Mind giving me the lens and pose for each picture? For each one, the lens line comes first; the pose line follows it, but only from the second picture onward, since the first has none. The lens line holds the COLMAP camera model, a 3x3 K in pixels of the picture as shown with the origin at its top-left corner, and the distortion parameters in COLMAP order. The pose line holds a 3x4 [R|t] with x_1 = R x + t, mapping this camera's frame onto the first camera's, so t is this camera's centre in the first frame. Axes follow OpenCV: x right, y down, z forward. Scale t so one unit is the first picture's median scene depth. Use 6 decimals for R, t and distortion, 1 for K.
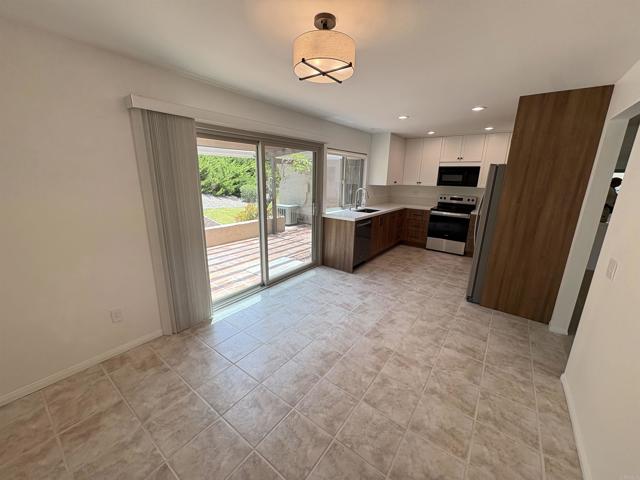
lens RADIAL K [[253.8, 0, 321.1], [0, 253.8, 238.9], [0, 0, 1]] dist [0.002026, -0.000100]
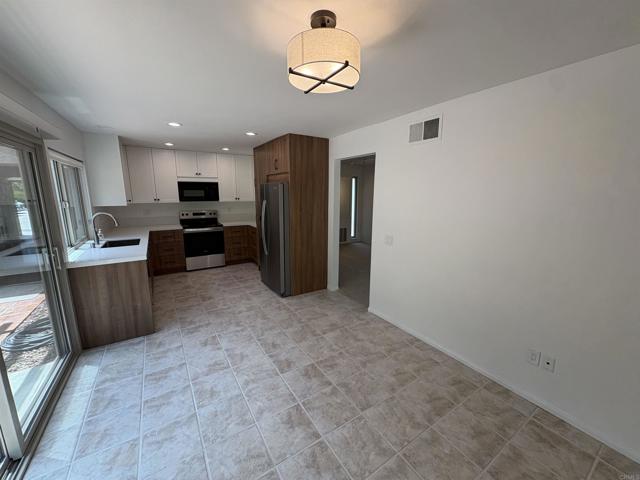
lens RADIAL K [[253.8, 0, 319.0], [0, 253.8, 238.9], [0, 0, 1]] dist [0.002026, -0.000100]
pose [[0.352306, -0.189578, 0.916483, -0.351410], [0.231161, 0.966554, 0.111075, -0.098405], [-0.906888, 0.172722, 0.384346, 0.316117]]
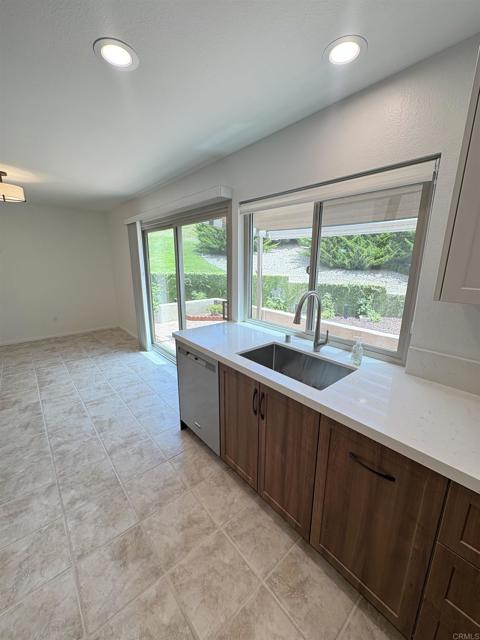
lens RADIAL K [[253.8, 0, 241.7], [0, 253.8, 320.5], [0, 0, 1]] dist [0.002026, -0.000100]
pose [[-0.212216, 0.208518, -0.954717, 0.654339], [-0.251558, 0.932388, 0.259558, -0.301562], [0.944290, 0.295249, -0.145413, 1.291894]]
